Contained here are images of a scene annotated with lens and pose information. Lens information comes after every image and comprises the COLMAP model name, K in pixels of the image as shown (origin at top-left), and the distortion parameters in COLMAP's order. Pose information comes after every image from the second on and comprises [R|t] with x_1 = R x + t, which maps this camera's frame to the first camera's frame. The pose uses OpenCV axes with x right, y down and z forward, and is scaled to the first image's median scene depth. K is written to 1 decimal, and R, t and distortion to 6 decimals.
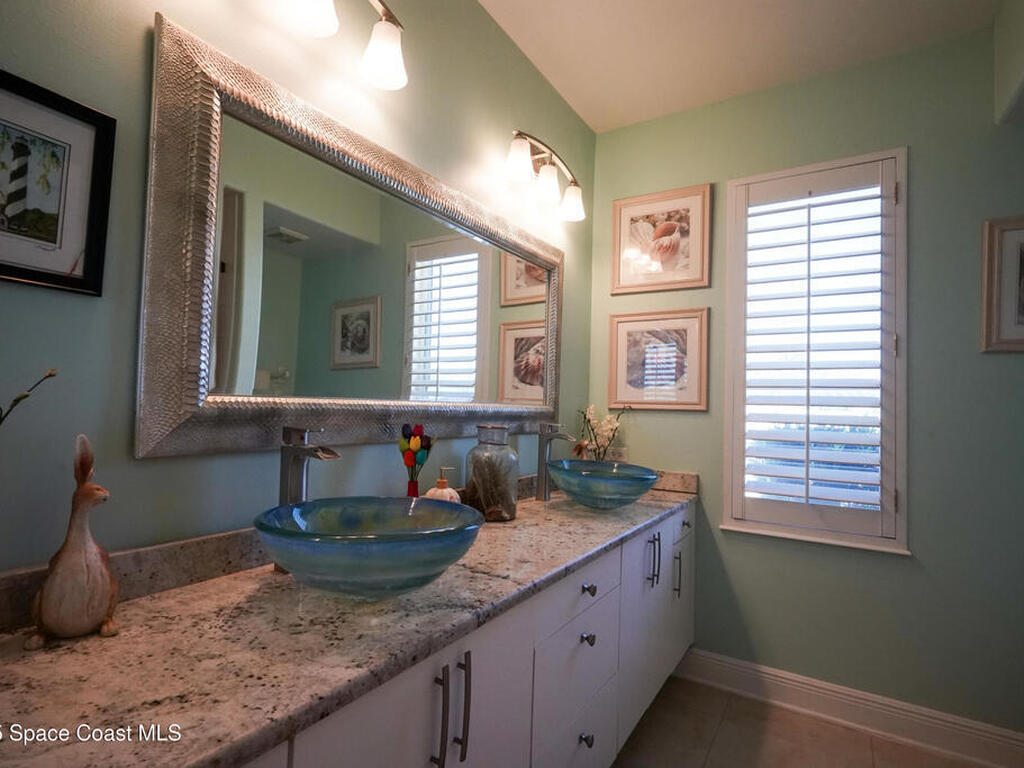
lens RADIAL K [[521.7, 0, 510.4], [0, 521.7, 386.0], [0, 0, 1]] dist [-0.020519, 0.000157]
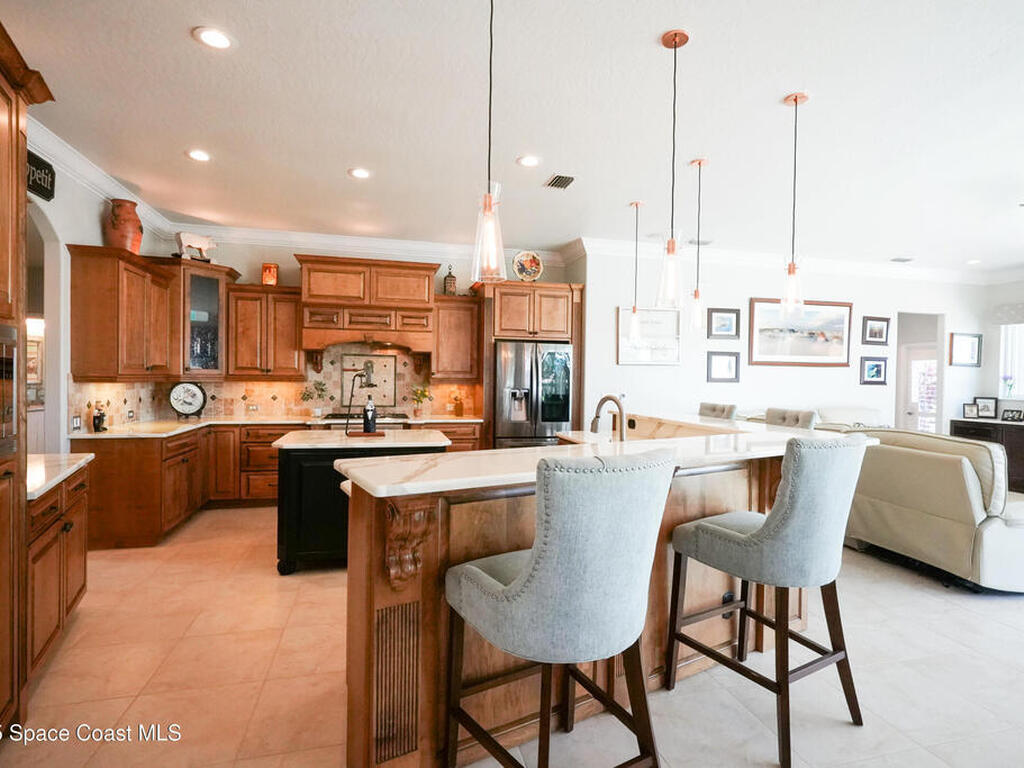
lens RADIAL K [[521.7, 0, 512.4], [0, 521.7, 384.1], [0, 0, 1]] dist [-0.020519, 0.000157]
pose [[0.681487, -0.019171, 0.731579, -0.244181], [-0.018873, 0.998864, 0.043755, -0.132967], [-0.731587, -0.043625, 0.680351, -3.206588]]
